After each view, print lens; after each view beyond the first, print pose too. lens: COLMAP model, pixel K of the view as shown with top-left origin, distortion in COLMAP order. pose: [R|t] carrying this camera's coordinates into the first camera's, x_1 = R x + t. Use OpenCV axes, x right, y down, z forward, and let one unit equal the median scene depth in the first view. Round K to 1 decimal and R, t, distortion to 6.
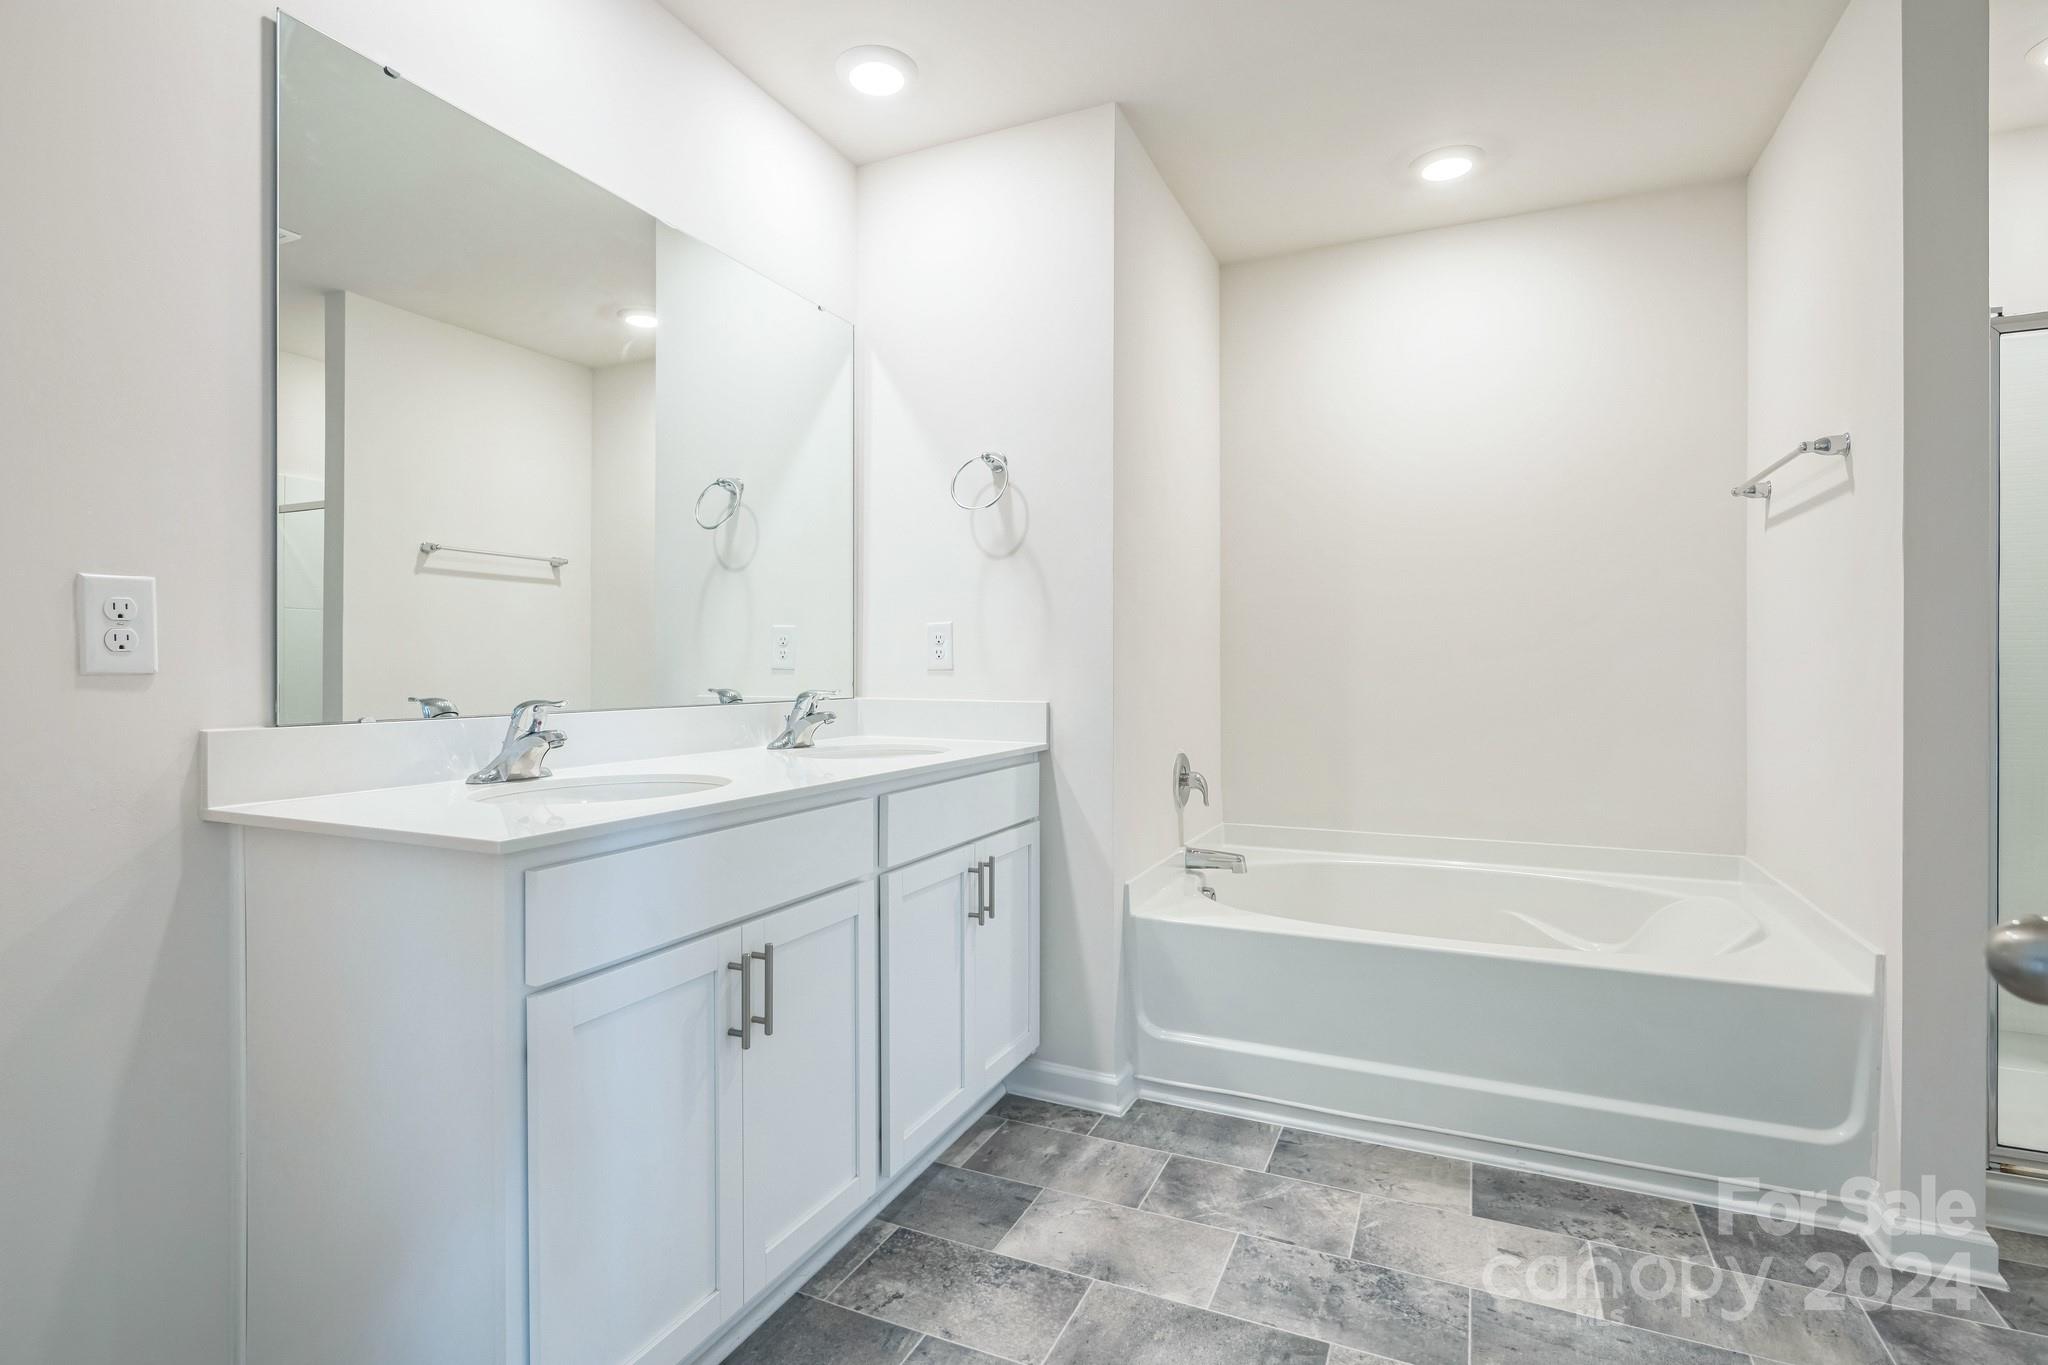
lens RADIAL K [[1002.3, 0, 1007.2], [0, 1002.3, 672.5], [0, 0, 1]] dist [0.001467, -0.002170]
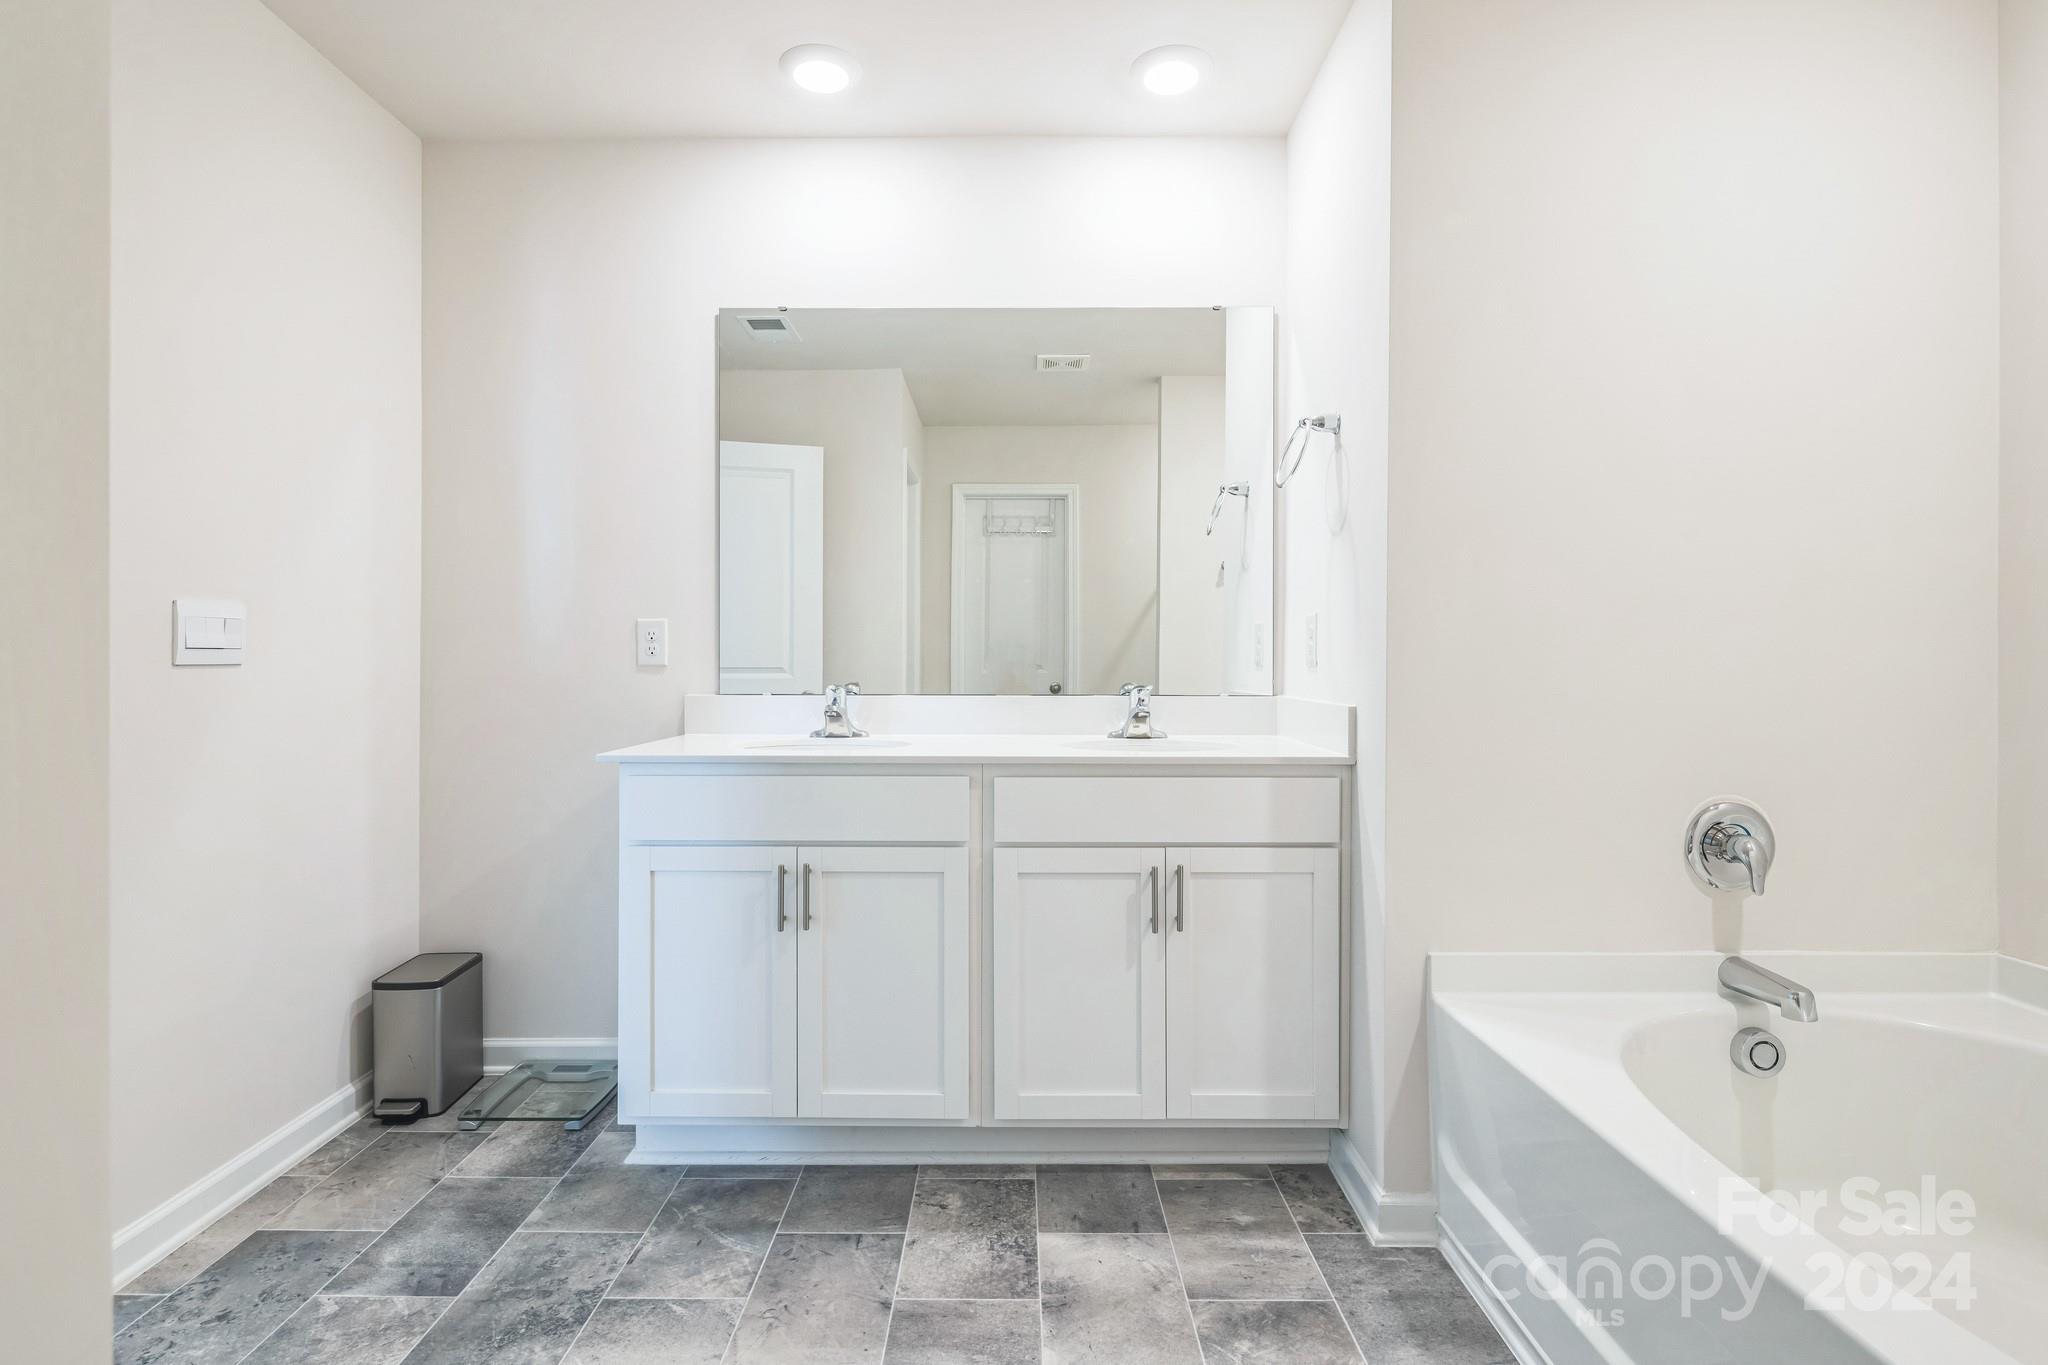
lens RADIAL K [[1002.3, 0, 1007.2], [0, 1002.3, 672.5], [0, 0, 1]] dist [0.001467, -0.002170]
pose [[0.410827, 0.004236, -0.911704, 0.821264], [-0.006328, 0.999978, 0.001795, 0.004221], [0.911691, 0.005032, 0.410845, 0.499934]]
